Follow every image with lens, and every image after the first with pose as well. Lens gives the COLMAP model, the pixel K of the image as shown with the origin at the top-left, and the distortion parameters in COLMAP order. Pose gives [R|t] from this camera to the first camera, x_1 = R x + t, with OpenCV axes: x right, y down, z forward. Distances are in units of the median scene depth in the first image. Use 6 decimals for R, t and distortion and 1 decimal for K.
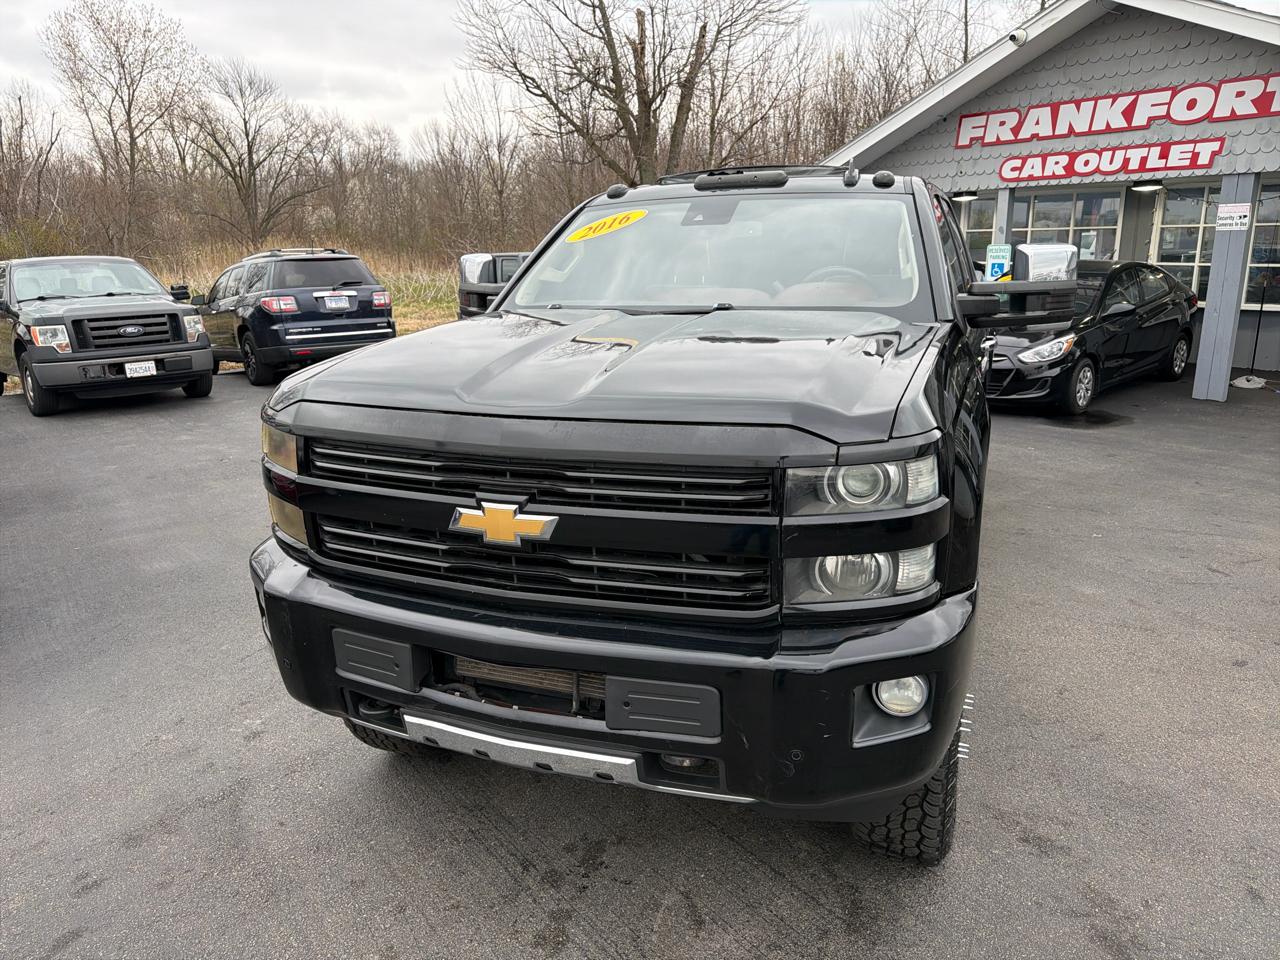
lens RADIAL K [[893.4, 0, 645.9], [0, 893.4, 481.4], [0, 0, 1]] dist [0.030074, -0.031820]
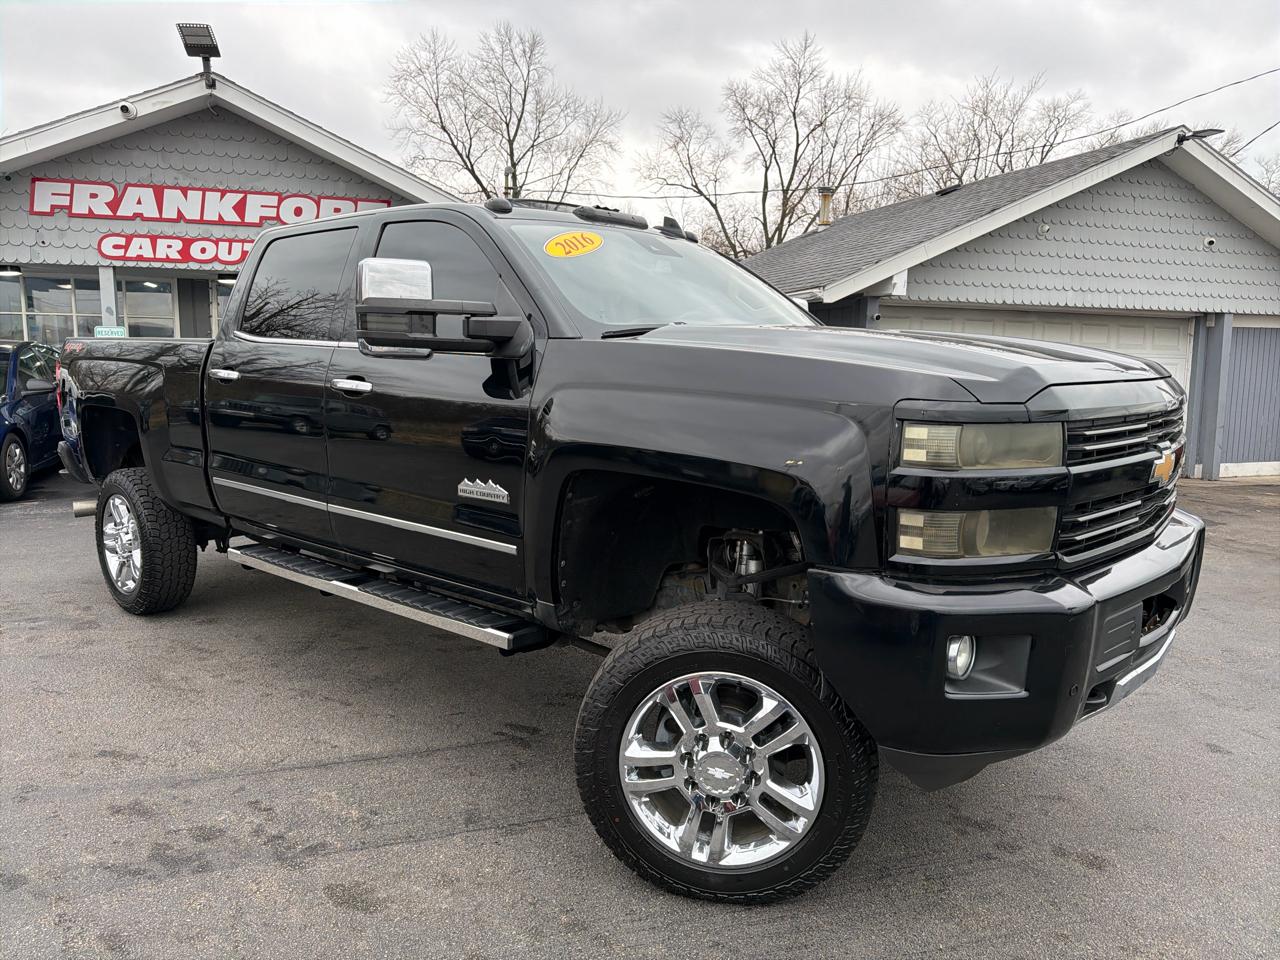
lens RADIAL K [[893.4, 0, 630.8], [0, 893.4, 480.8], [0, 0, 1]] dist [0.030074, -0.031820]
pose [[0.368013, -0.107806, 0.923550, -0.656894], [0.217951, 0.975585, 0.027032, -0.053298], [-0.903916, 0.191340, 0.382525, 0.509392]]
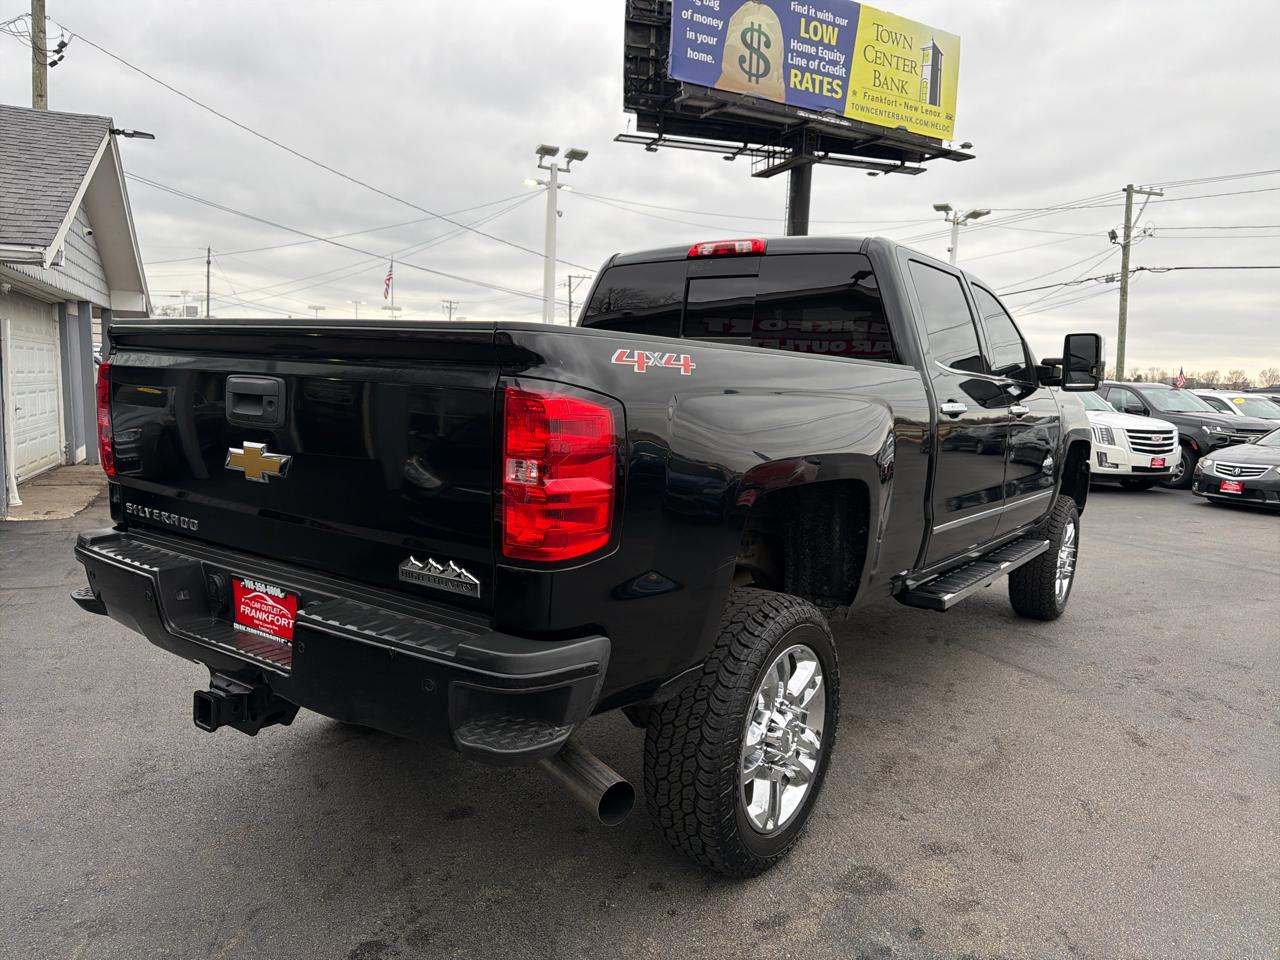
lens RADIAL K [[893.4, 0, 650.3], [0, 893.4, 486.1], [0, 0, 1]] dist [0.030074, -0.031820]
pose [[-0.961403, -0.057704, 0.269024, 0.051780], [0.043099, 0.934107, 0.354382, -0.440594], [-0.271746, 0.352299, -0.895567, 1.975409]]
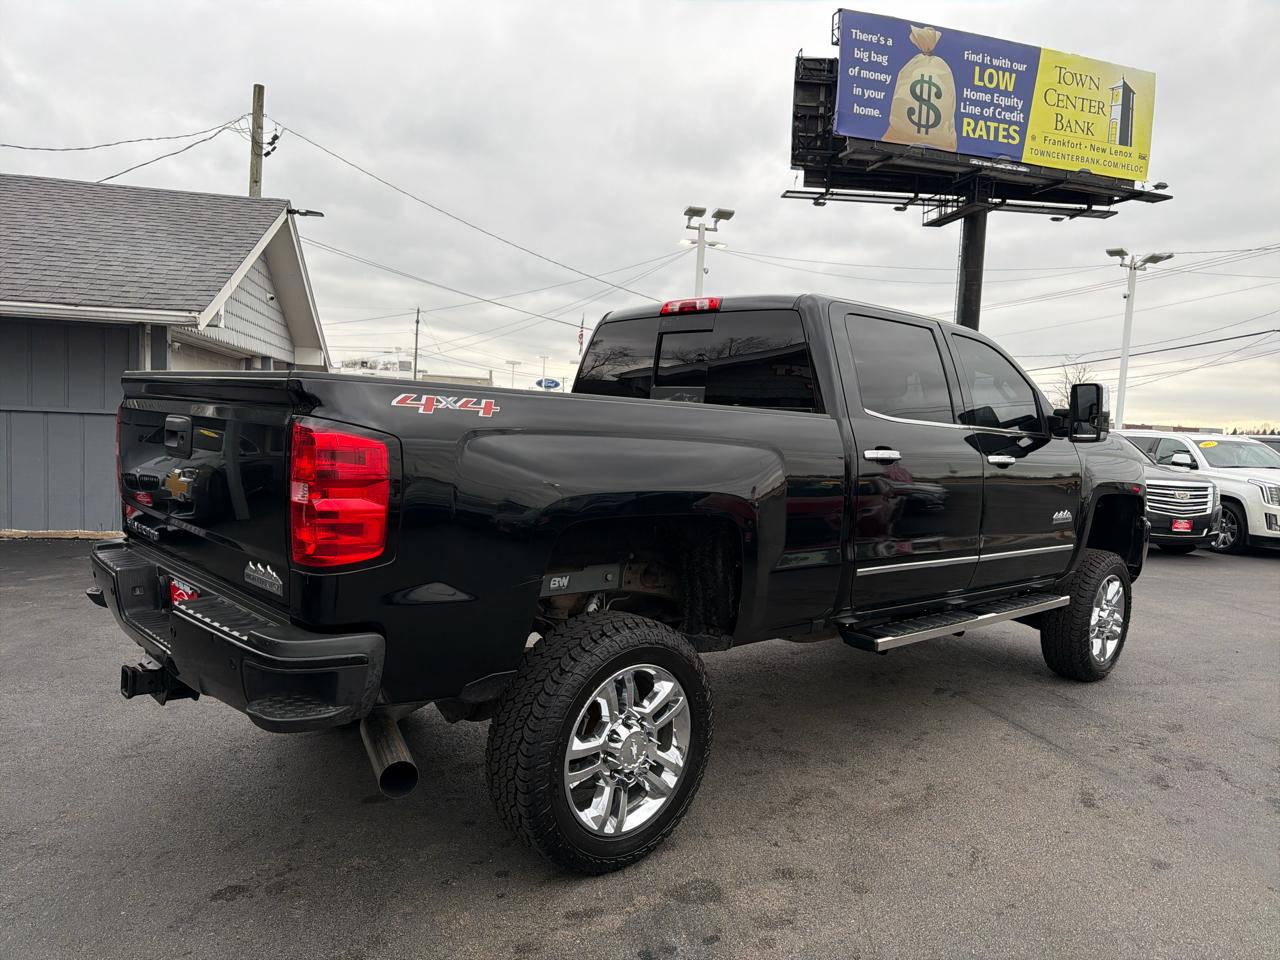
lens RADIAL K [[893.4, 0, 652.5], [0, 893.4, 485.2], [0, 0, 1]] dist [0.030074, -0.031820]
pose [[-0.887408, -0.062673, 0.456704, -0.174023], [0.080838, 0.954207, 0.288019, -0.438483], [-0.453842, 0.292509, -0.841704, 1.960430]]
